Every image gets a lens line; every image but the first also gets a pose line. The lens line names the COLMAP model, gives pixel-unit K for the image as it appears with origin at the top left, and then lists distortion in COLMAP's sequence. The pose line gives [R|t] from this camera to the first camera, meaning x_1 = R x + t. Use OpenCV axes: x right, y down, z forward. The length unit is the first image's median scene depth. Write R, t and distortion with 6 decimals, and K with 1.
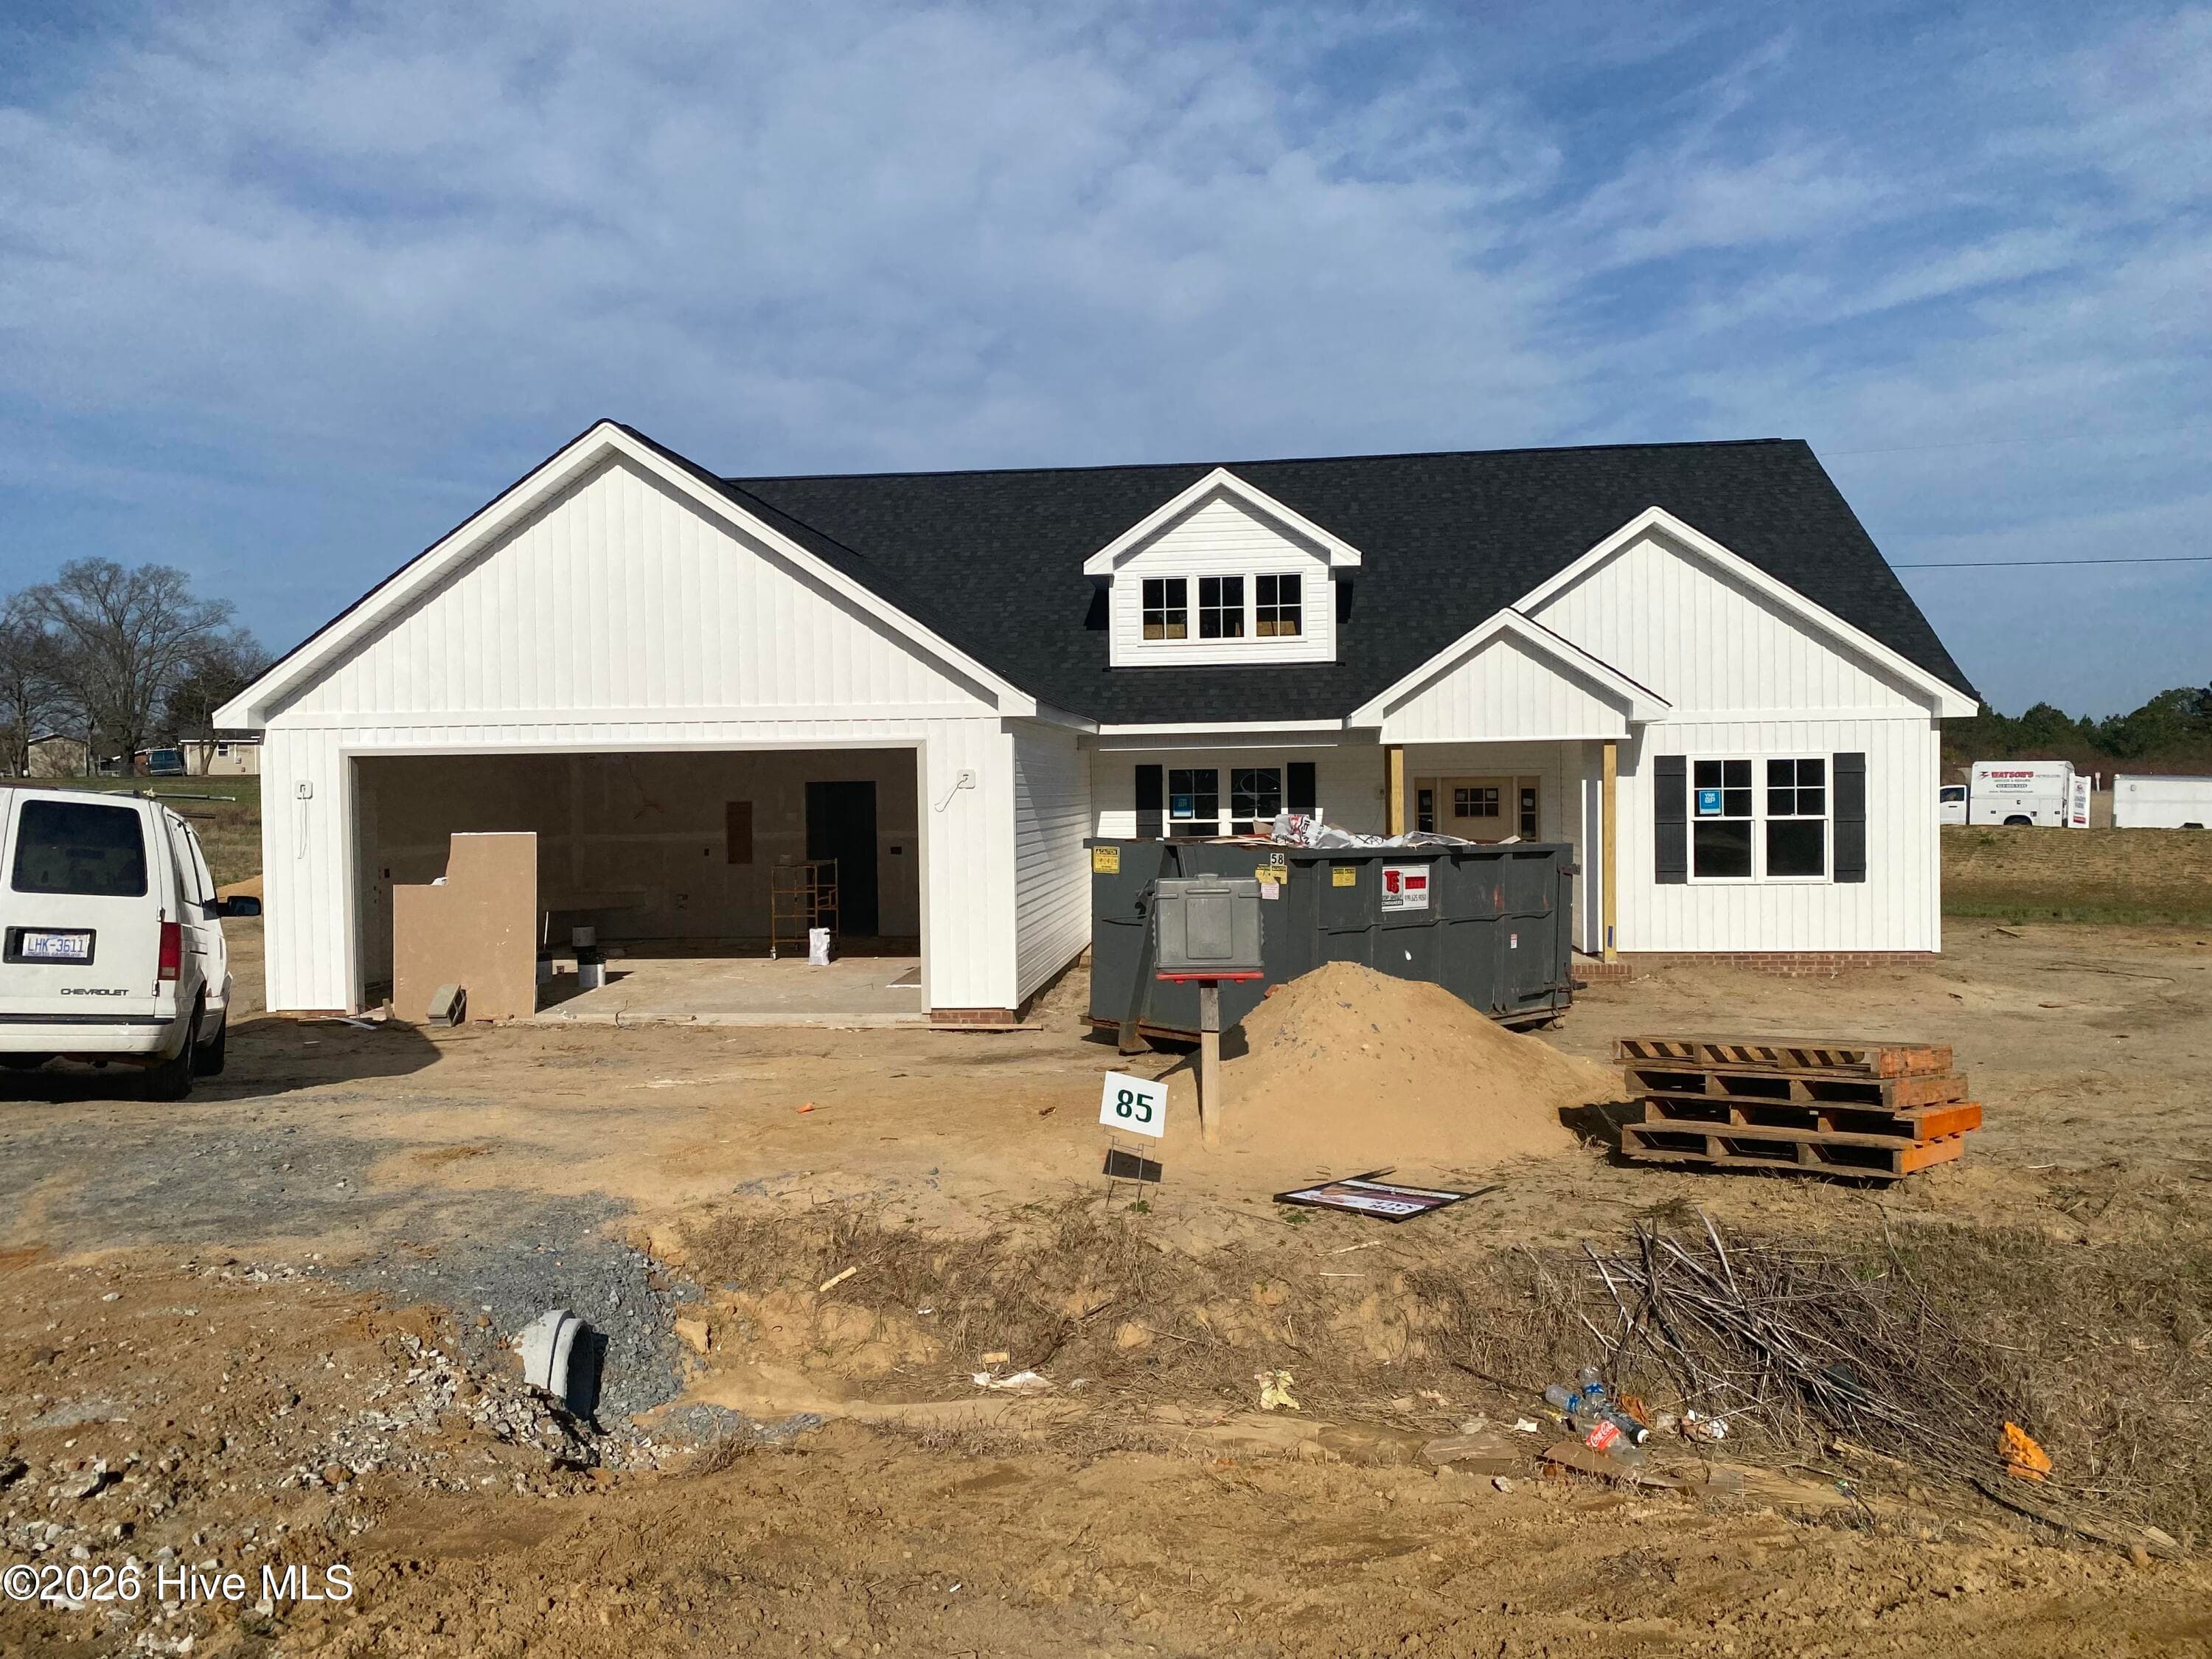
lens RADIAL K [[1671.1, 0, 1079.2], [0, 1671.1, 829.2], [0, 0, 1]] dist [0.059725, -0.069476]
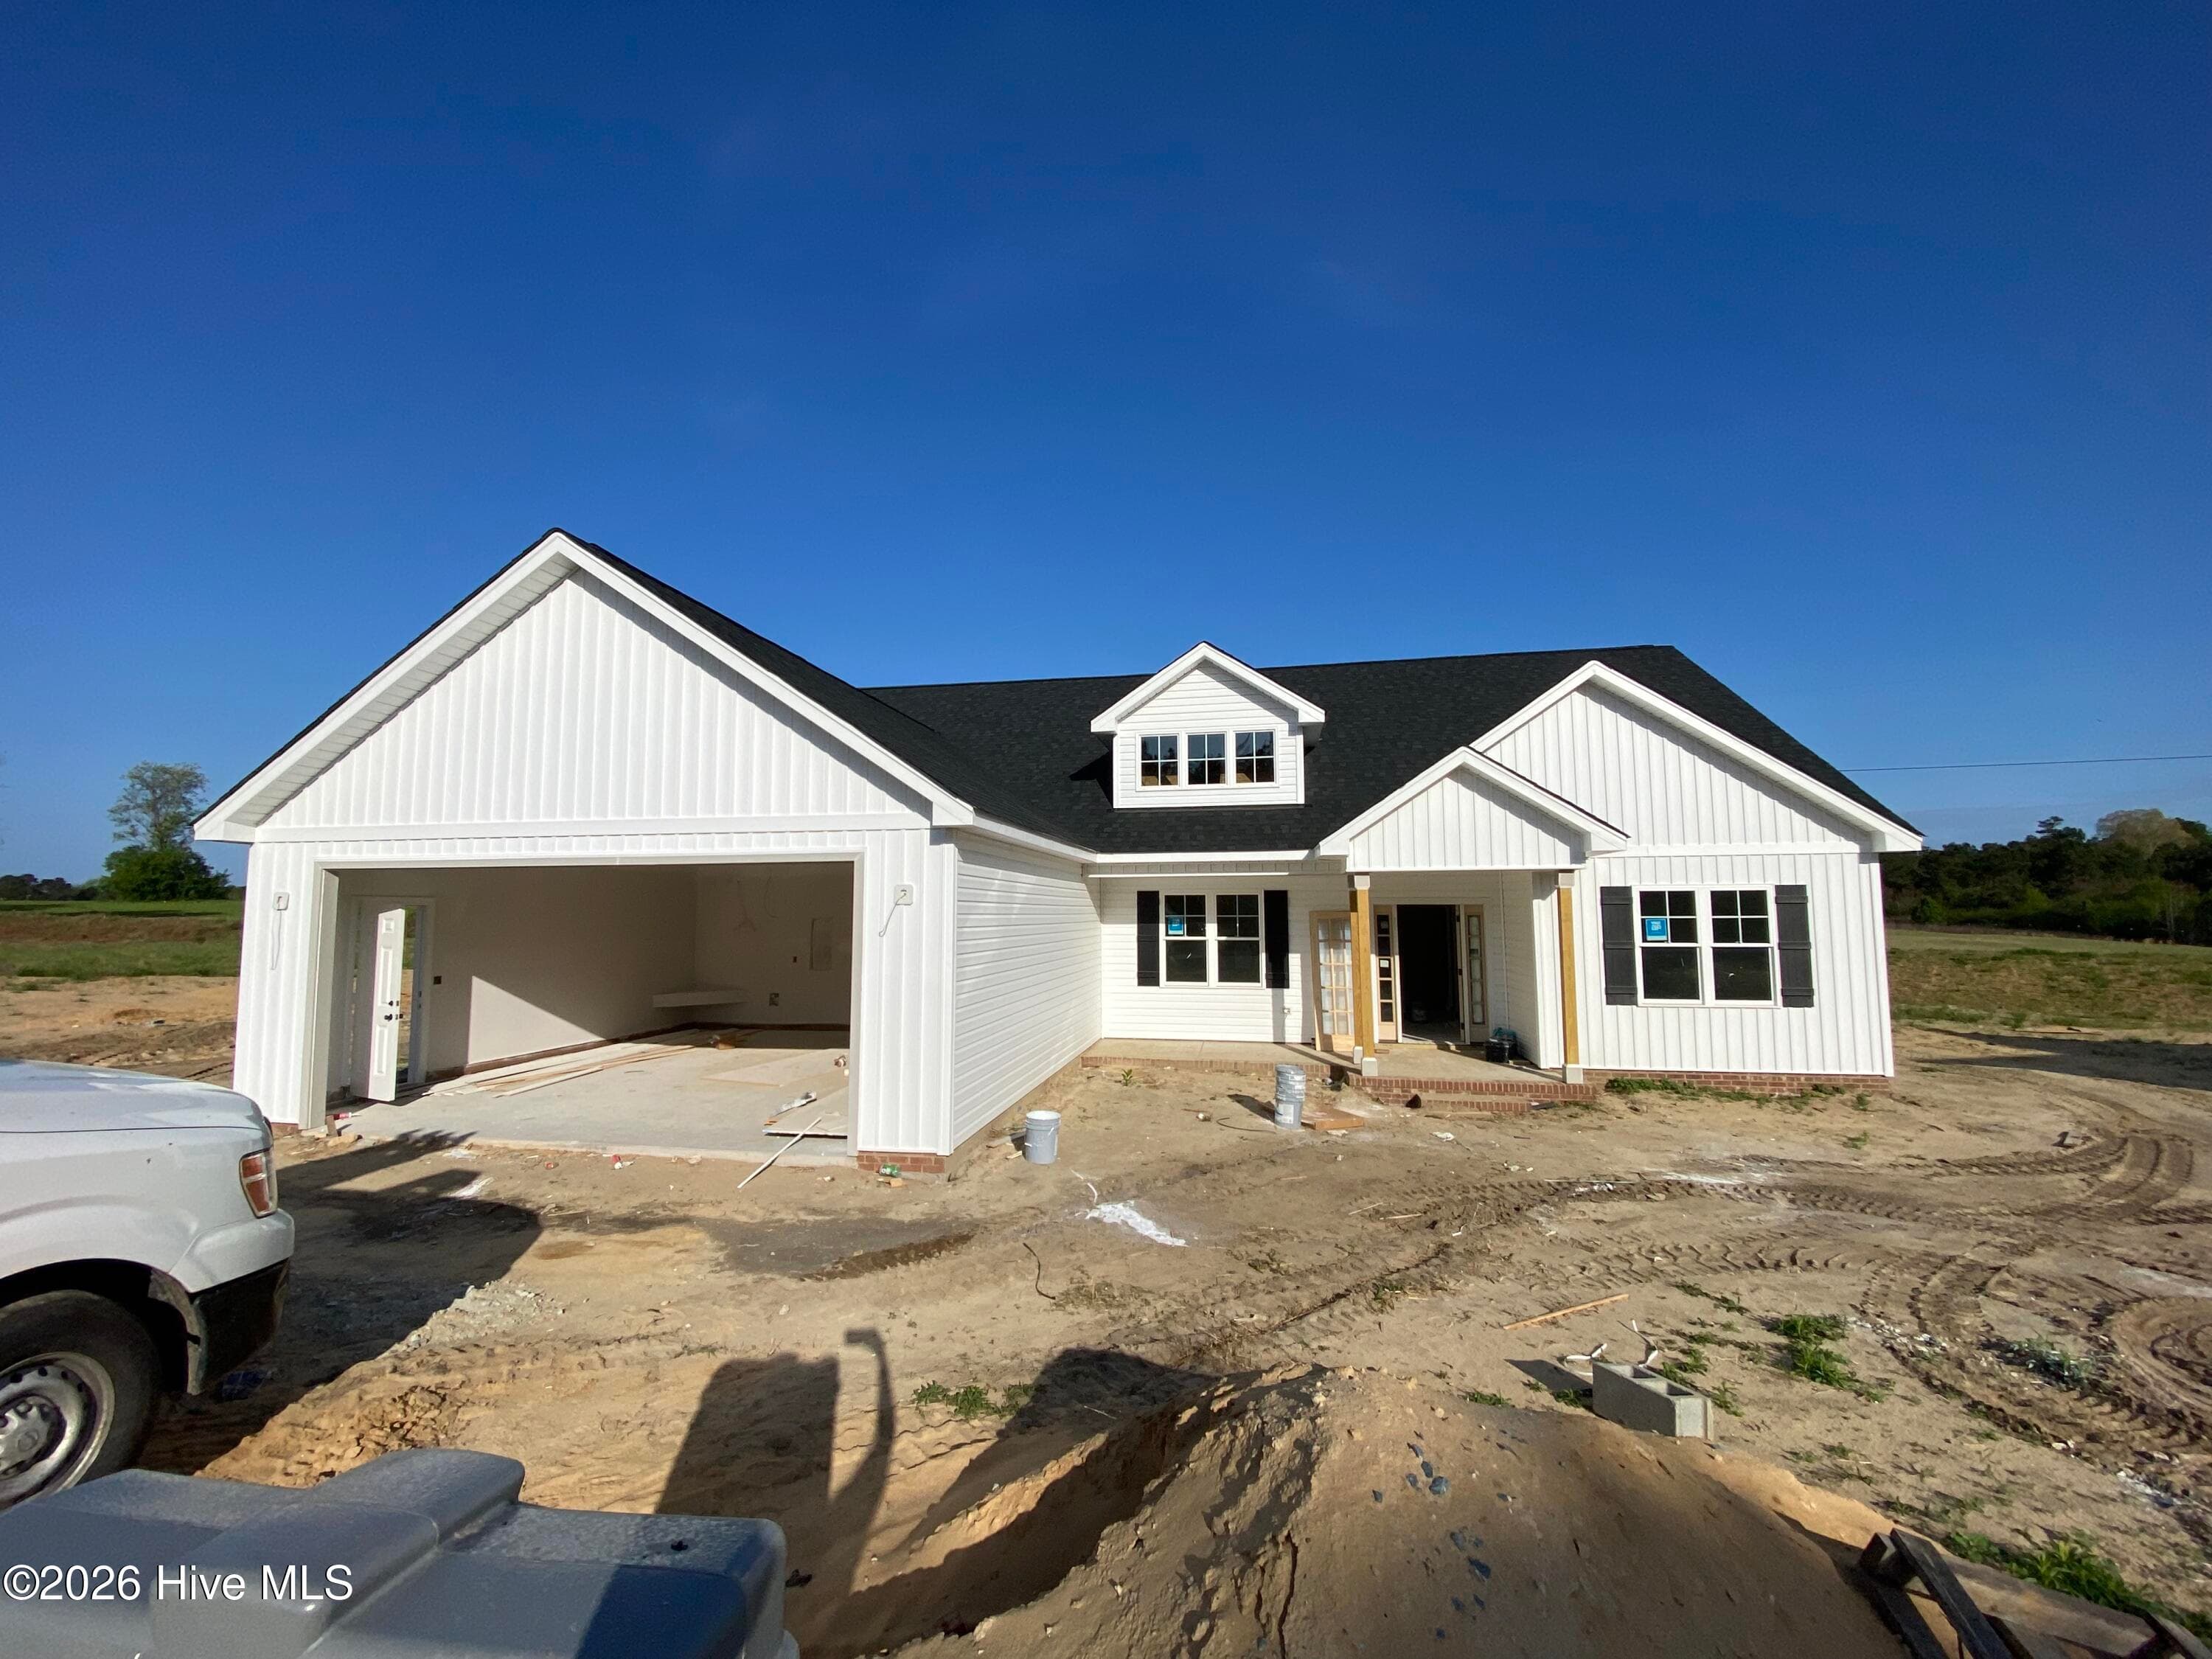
lens RADIAL K [[883.3, 0, 1098.9], [0, 883.3, 845.3], [0, 0, 1]] dist [0.022366, -0.021239]
pose [[0.997411, 0.006703, -0.071597, 0.057573], [-0.013961, 0.994751, -0.101365, -0.006977], [0.070542, 0.102102, 0.992270, 0.400378]]
